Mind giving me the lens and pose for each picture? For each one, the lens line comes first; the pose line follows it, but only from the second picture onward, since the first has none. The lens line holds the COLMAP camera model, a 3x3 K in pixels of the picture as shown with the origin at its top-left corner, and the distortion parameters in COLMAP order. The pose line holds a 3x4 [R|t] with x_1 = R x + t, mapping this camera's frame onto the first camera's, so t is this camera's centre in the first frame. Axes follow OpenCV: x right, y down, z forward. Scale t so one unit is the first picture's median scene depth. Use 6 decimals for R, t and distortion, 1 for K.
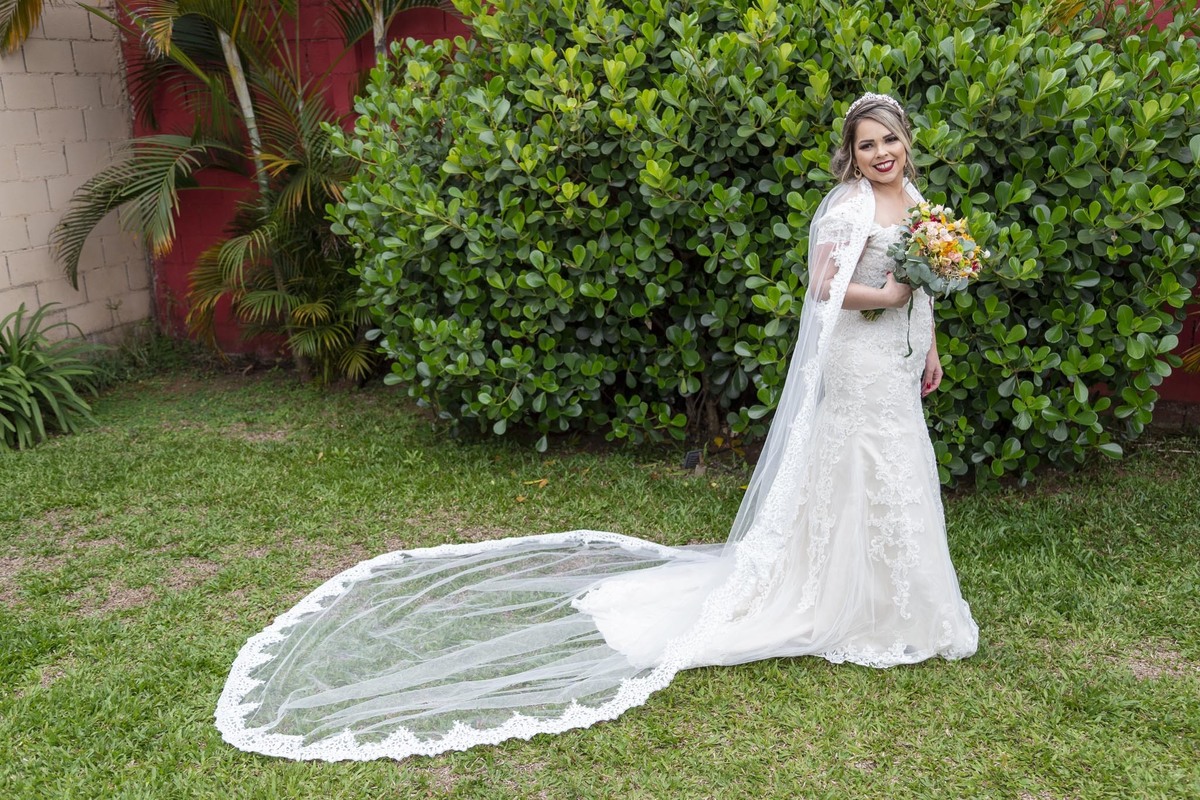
lens RADIAL K [[1281.7, 0, 572.5], [0, 1281.7, 414.3], [0, 0, 1]] dist [0.008923, 0.110784]
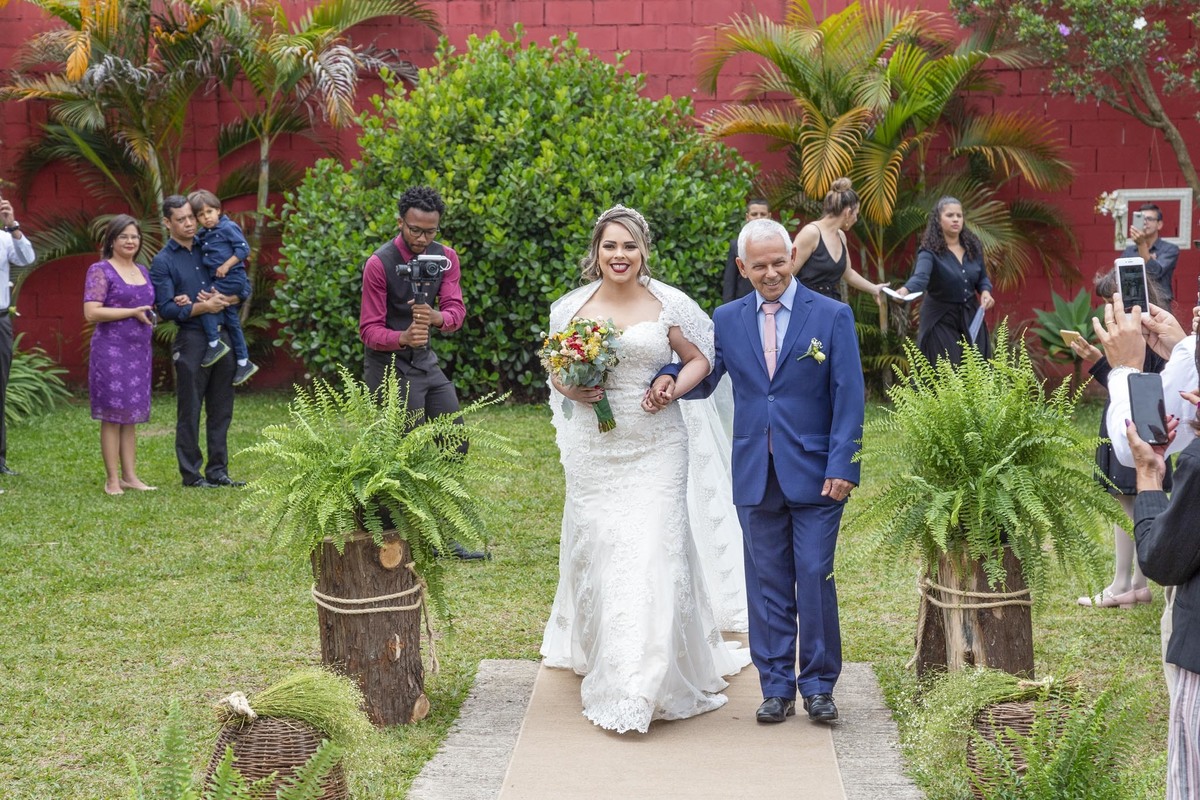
lens RADIAL K [[2733.2, 0, 599.4], [0, 2733.2, 409.3], [0, 0, 1]] dist [0.377512, -0.010617]
pose [[0.957167, -0.001851, 0.289530, -1.015884], [0.049642, 0.986221, -0.157808, 0.760144], [-0.285248, 0.165422, 0.944070, -3.024956]]
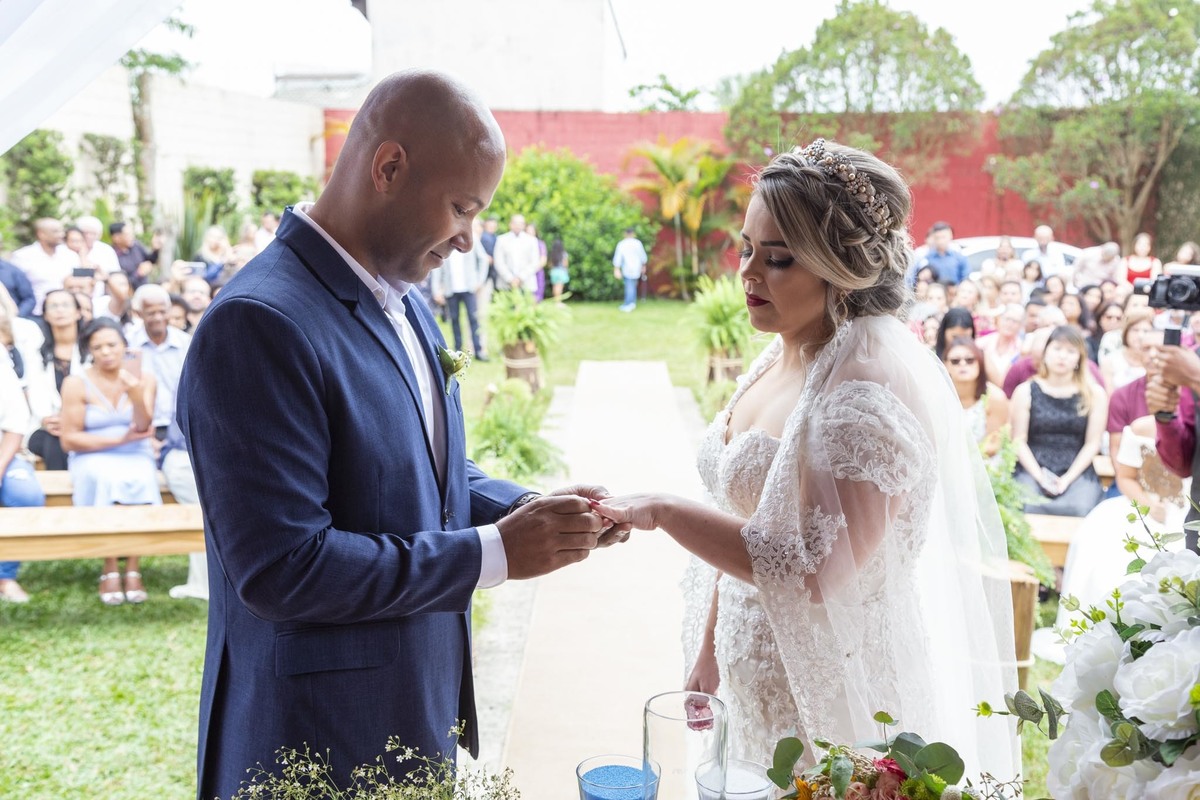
lens RADIAL K [[1281.7, 0, 572.5], [0, 1281.7, 414.3], [0, 0, 1]] dist [0.008923, 0.110784]
pose [[0.954391, -0.018694, 0.297975, -1.245345], [0.043239, 0.996170, -0.075994, 0.865358], [-0.295413, 0.085412, 0.951544, -3.550259]]
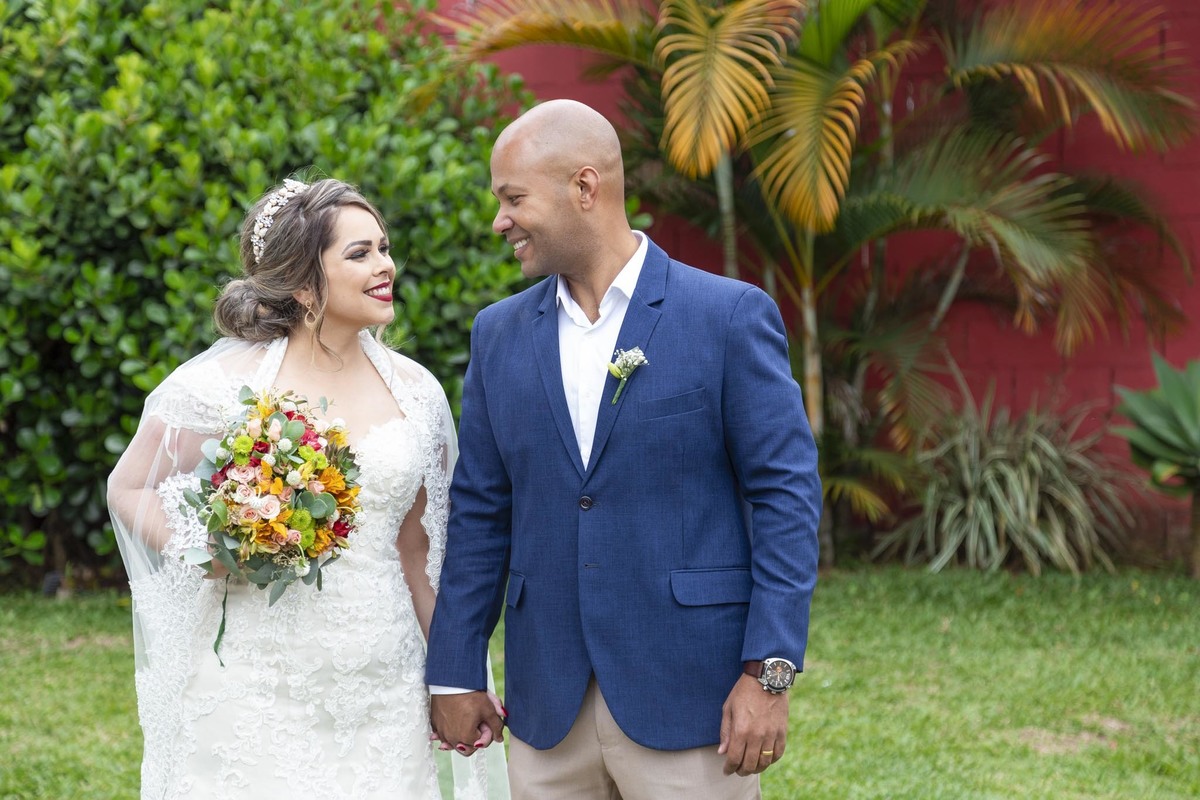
lens RADIAL K [[2944.7, 0, 600.0], [0, 2944.7, 400.0], [0, 0, 1]] dist [0.430962, 0.465257]
pose [[0.930074, -0.018986, 0.366881, -0.351938], [0.079313, 0.985490, -0.150066, 0.285682], [-0.358708, 0.168671, 0.918084, -1.170546]]
